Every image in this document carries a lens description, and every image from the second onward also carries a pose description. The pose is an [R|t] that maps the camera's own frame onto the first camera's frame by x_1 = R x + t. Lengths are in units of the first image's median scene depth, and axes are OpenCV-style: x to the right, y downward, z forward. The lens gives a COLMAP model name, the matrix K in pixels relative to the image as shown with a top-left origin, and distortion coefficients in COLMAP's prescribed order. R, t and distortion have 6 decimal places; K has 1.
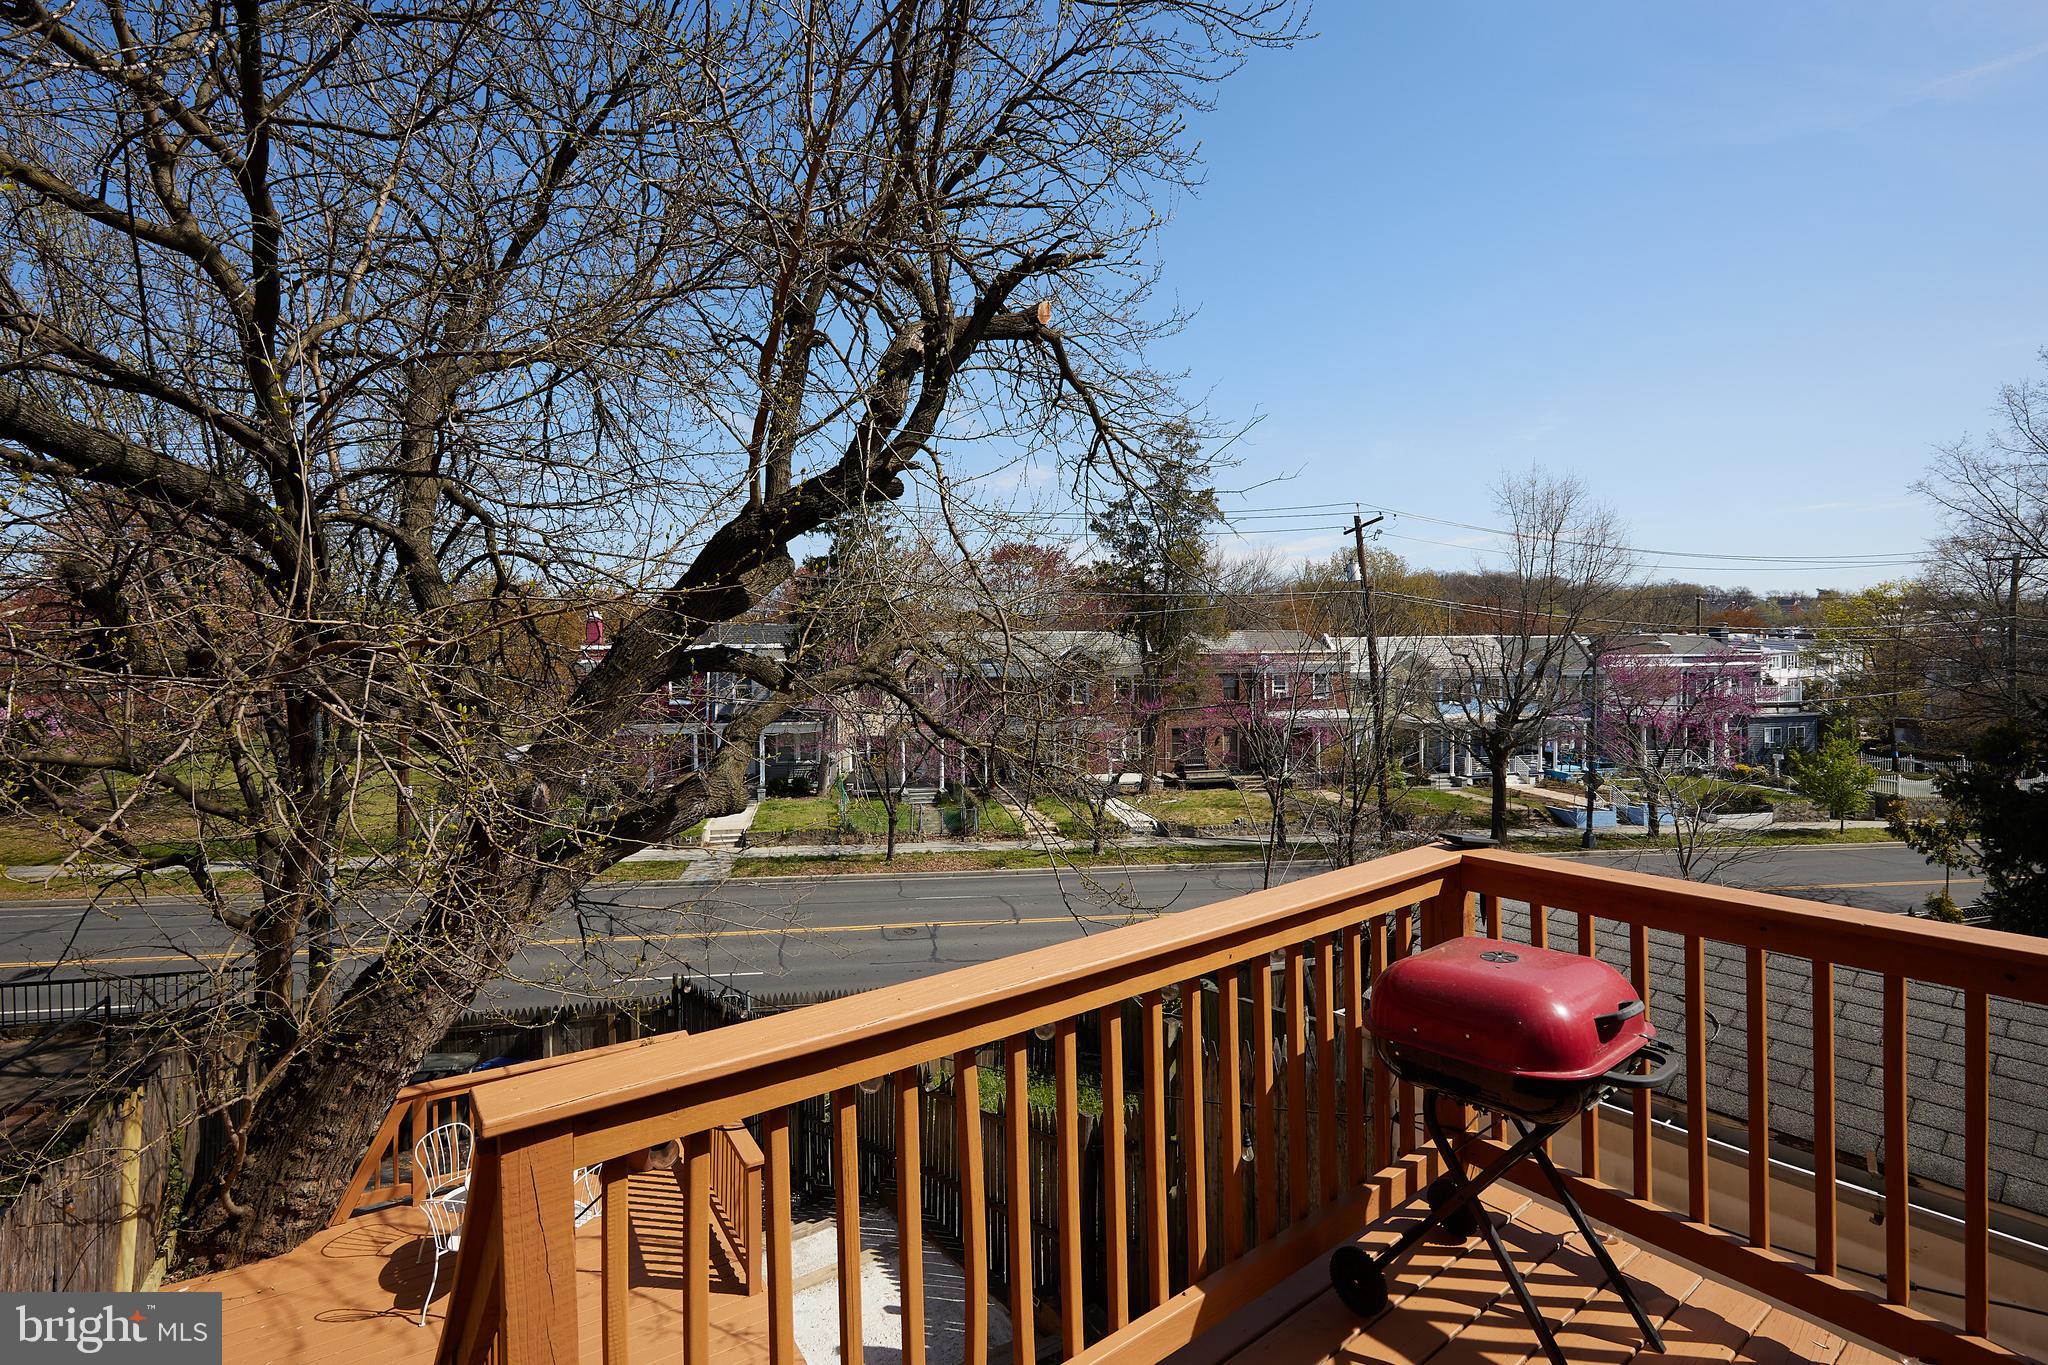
lens RADIAL K [[958.8, 0, 1038.8], [0, 958.8, 672.5], [0, 0, 1]] dist [0.003527, 0.000248]
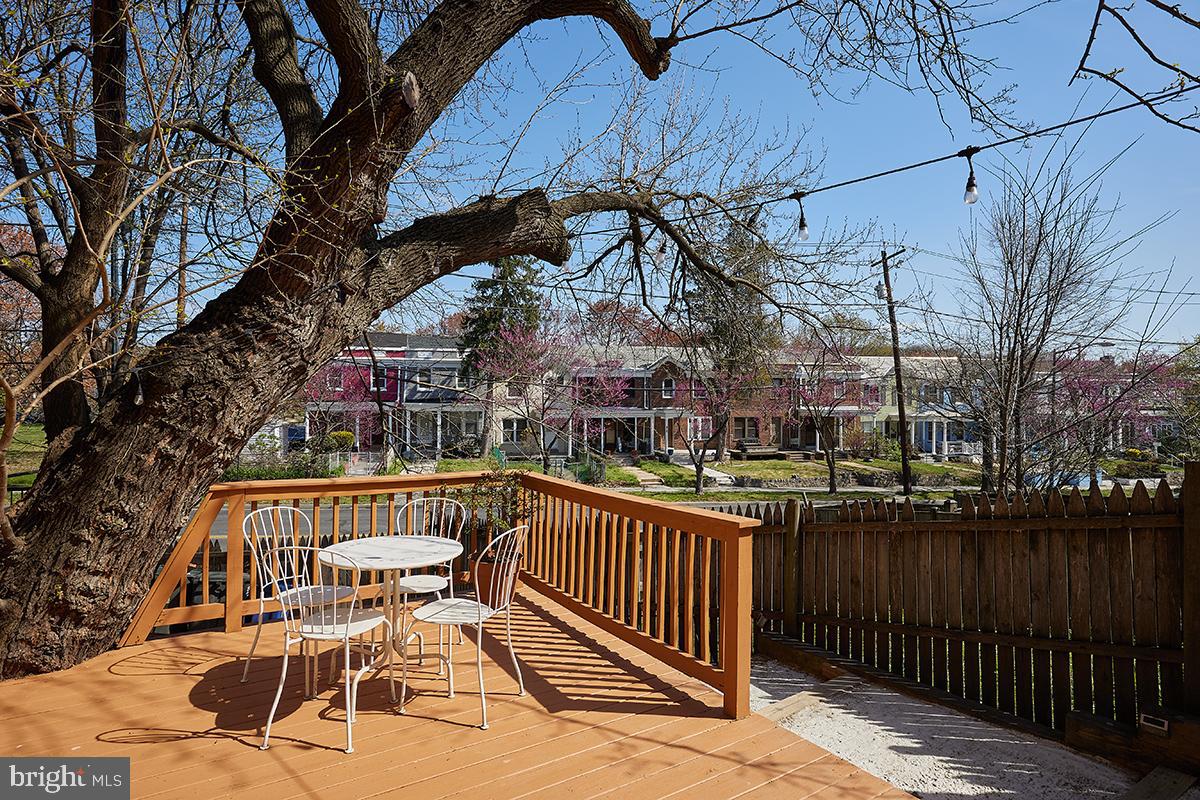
lens RADIAL K [[645.8, 0, 603.3], [0, 645.8, 395.0], [0, 0, 1]] dist [-0.032384, 0.015094]
pose [[0.999902, 0.010550, 0.009153, -0.076970], [-0.010199, 0.999243, -0.037534, 0.083530], [-0.009542, 0.037437, 0.999253, 0.103192]]
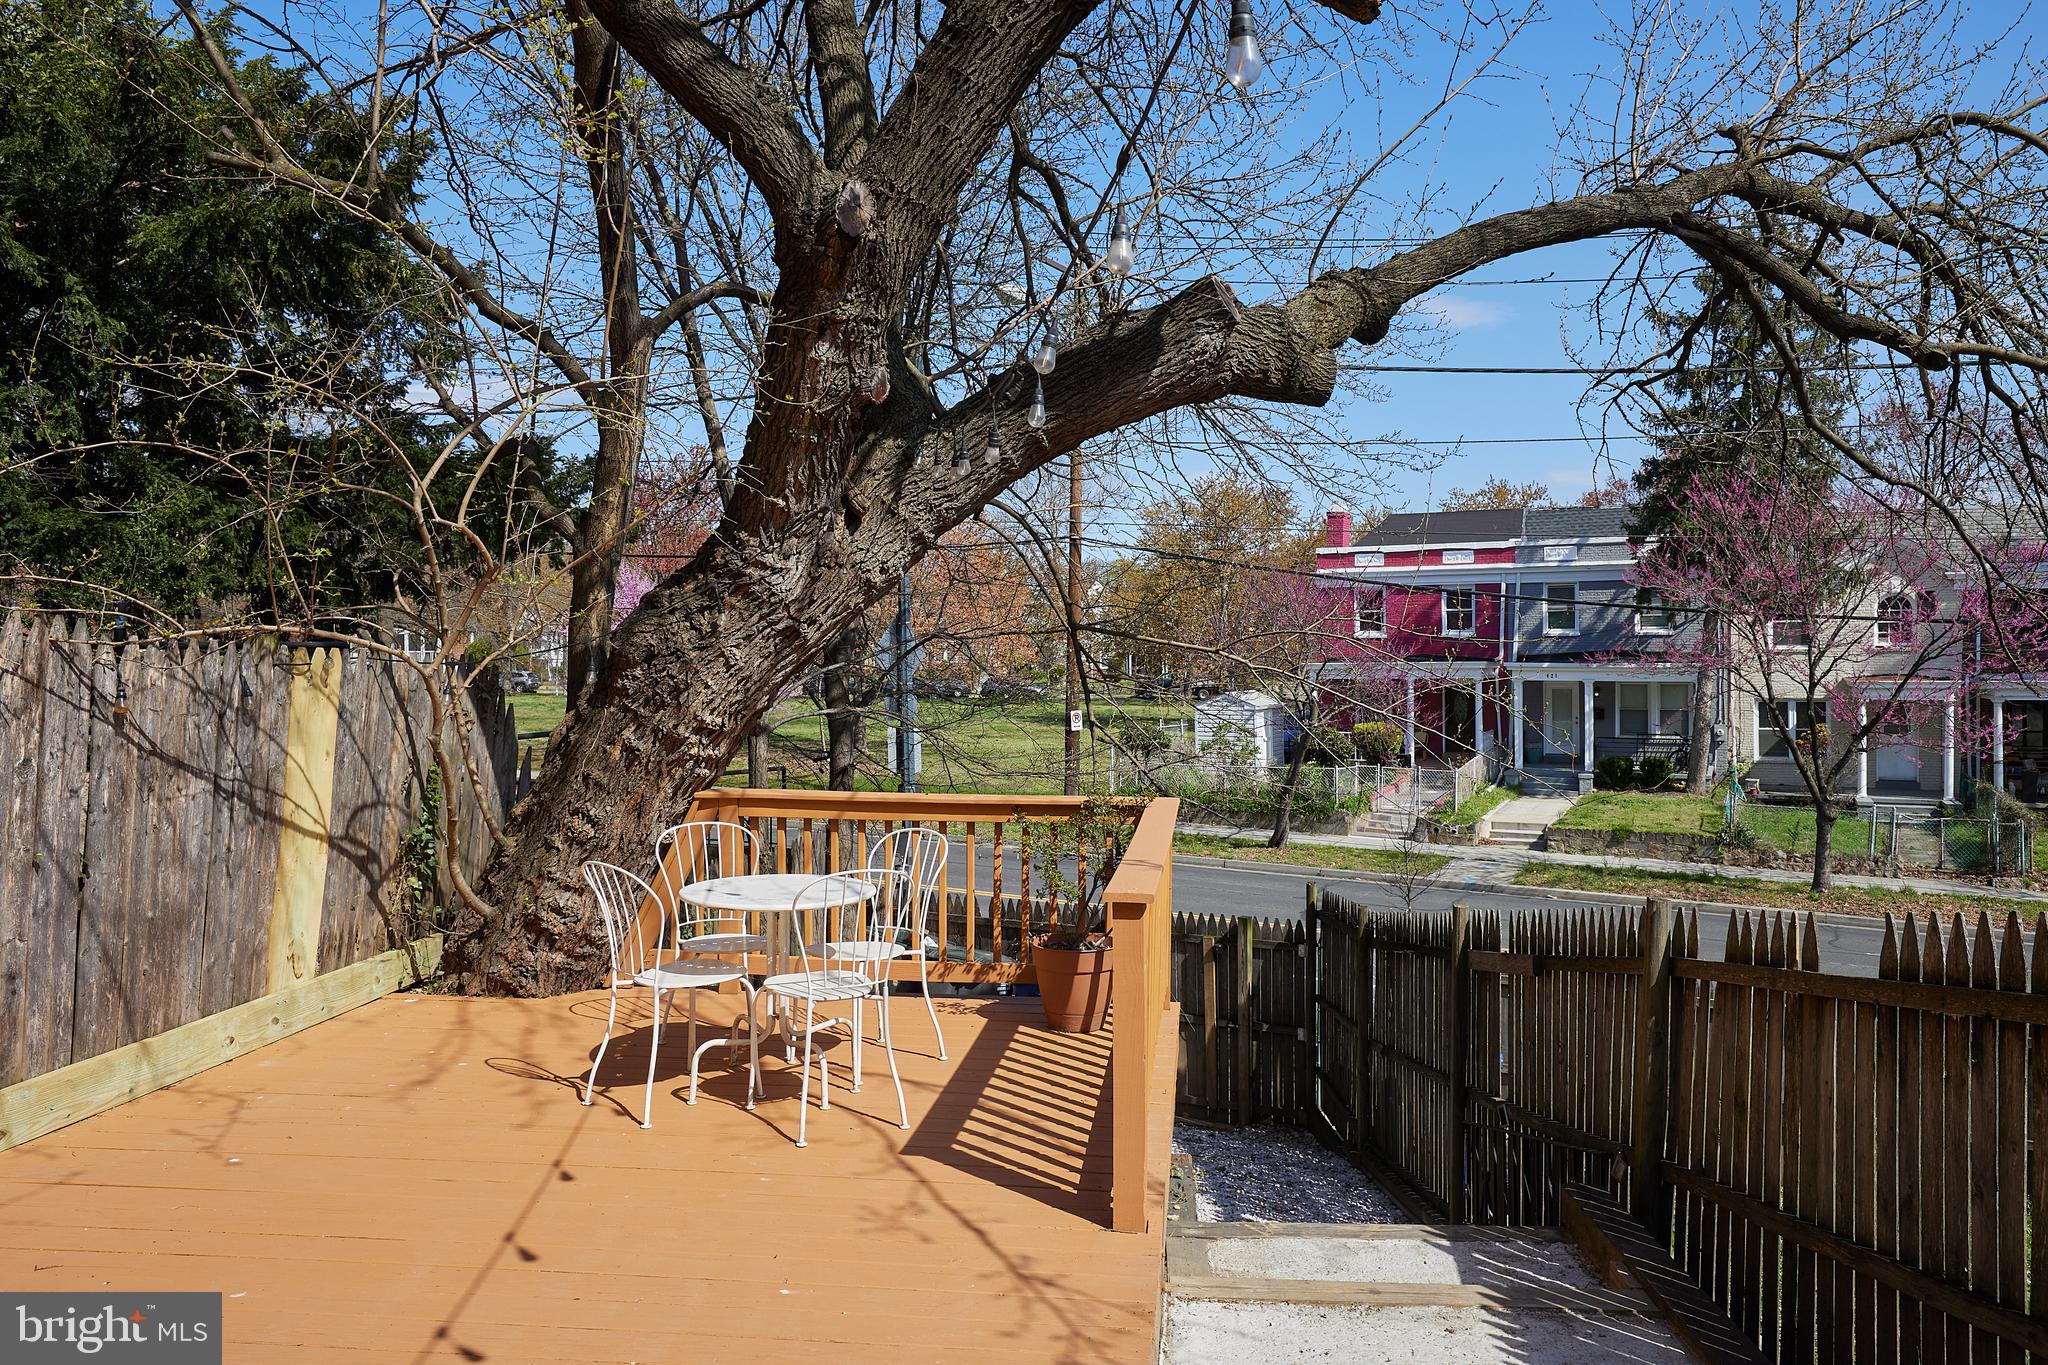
lens RADIAL K [[1442.5, 0, 1017.9], [0, 1442.5, 674.4], [0, 0, 1]] dist [0.007448, 0.002502]
pose [[0.771427, 0.011707, -0.636210, 0.009004], [-0.018805, 0.999813, -0.004405, 0.080679], [0.636040, 0.015362, 0.771503, 0.097625]]
